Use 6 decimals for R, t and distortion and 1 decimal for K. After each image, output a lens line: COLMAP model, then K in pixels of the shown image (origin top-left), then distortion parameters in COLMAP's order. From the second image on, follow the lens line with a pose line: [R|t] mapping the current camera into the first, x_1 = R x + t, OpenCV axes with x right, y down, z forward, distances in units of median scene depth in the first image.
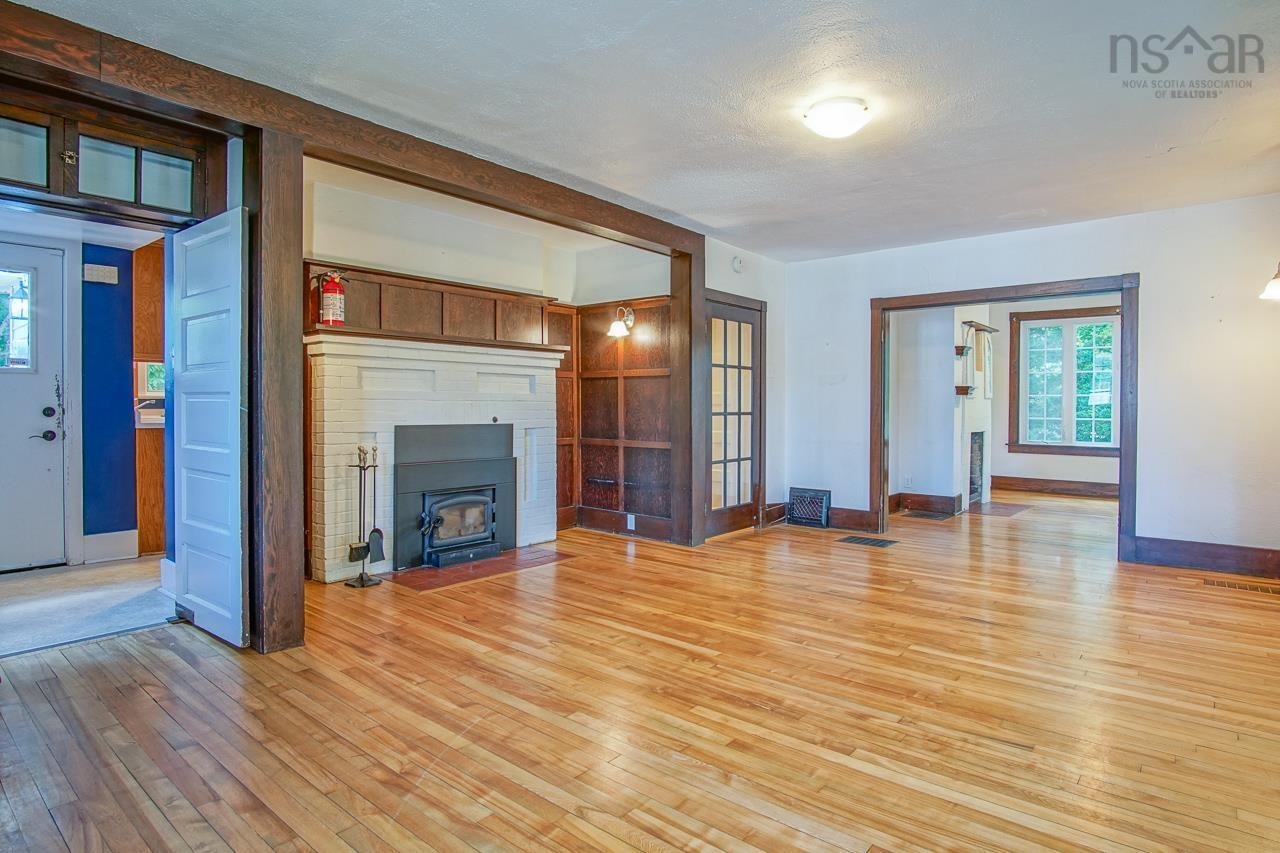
lens RADIAL K [[696.9, 0, 653.5], [0, 696.9, 423.5], [0, 0, 1]] dist [-0.032274, 0.009277]
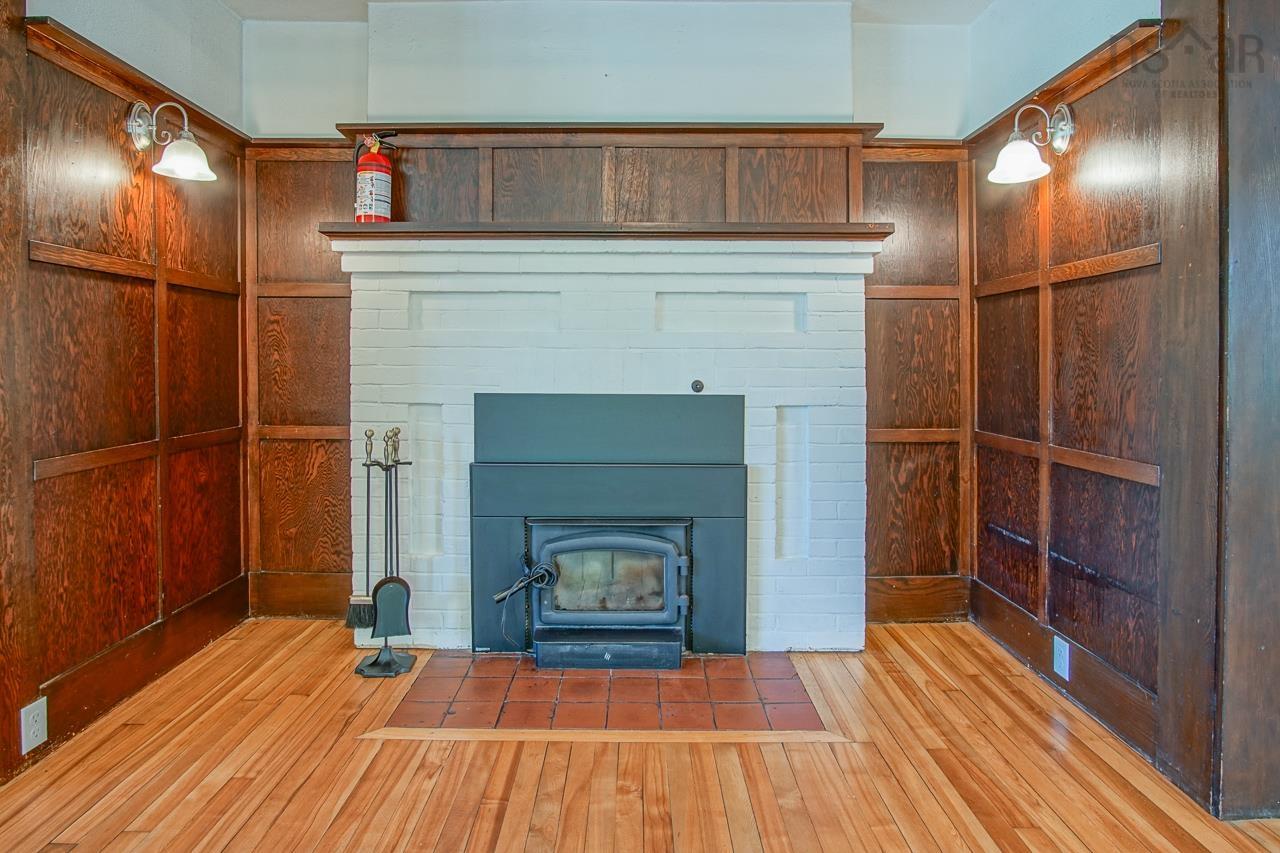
lens RADIAL K [[705.6, 0, 633.9], [0, 705.6, 379.8], [0, 0, 1]] dist [-0.024730, 0.000975]
pose [[0.633378, 0.013976, -0.773716, 0.124161], [-0.019637, 0.999805, 0.001985, -0.009762], [0.773593, 0.013936, 0.633529, 0.615588]]
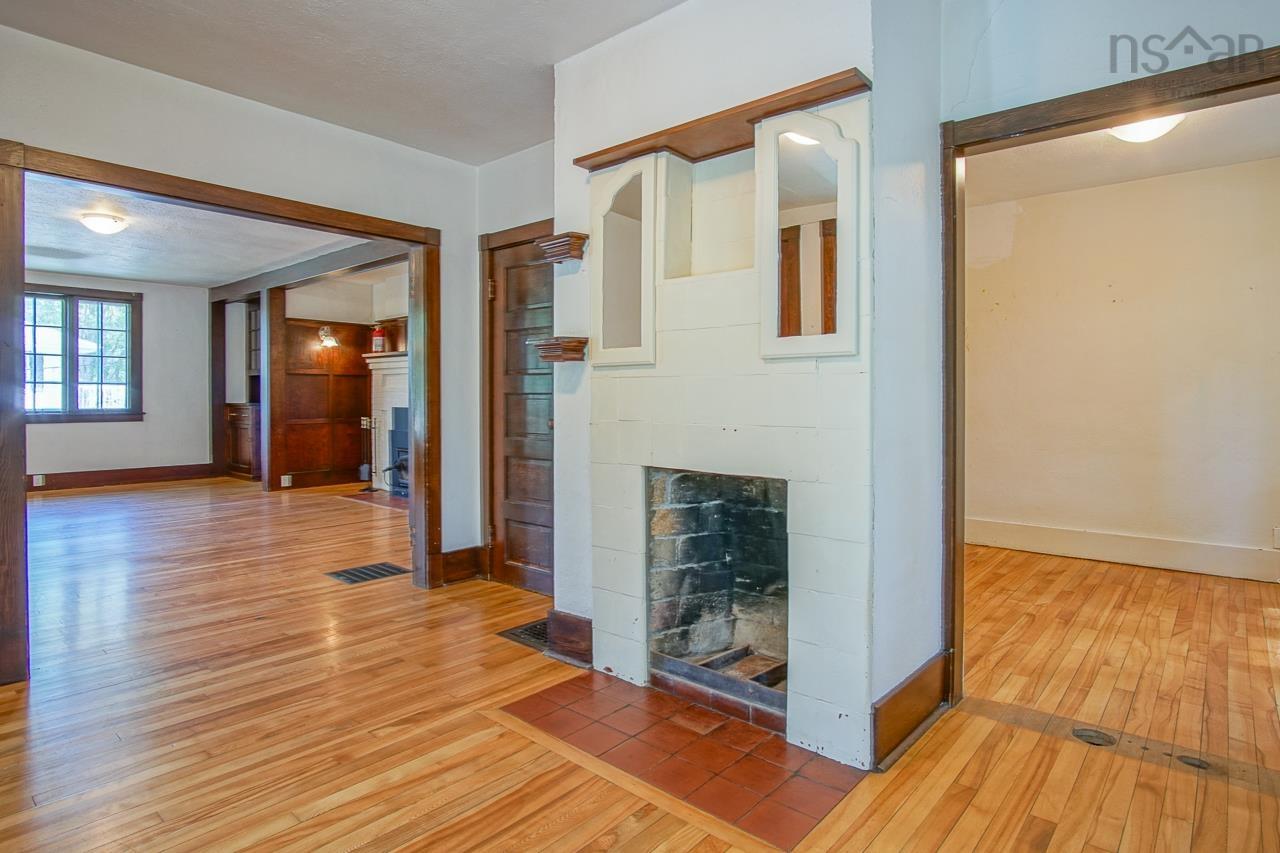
lens RADIAL K [[696.9, 0, 653.5], [0, 696.9, 423.5], [0, 0, 1]] dist [-0.032274, 0.009277]
pose [[-0.012998, 0.027151, -0.999547, 1.151782], [-0.024933, 0.999312, 0.027469, -0.015909], [0.999605, 0.025278, -0.012312, 1.411121]]
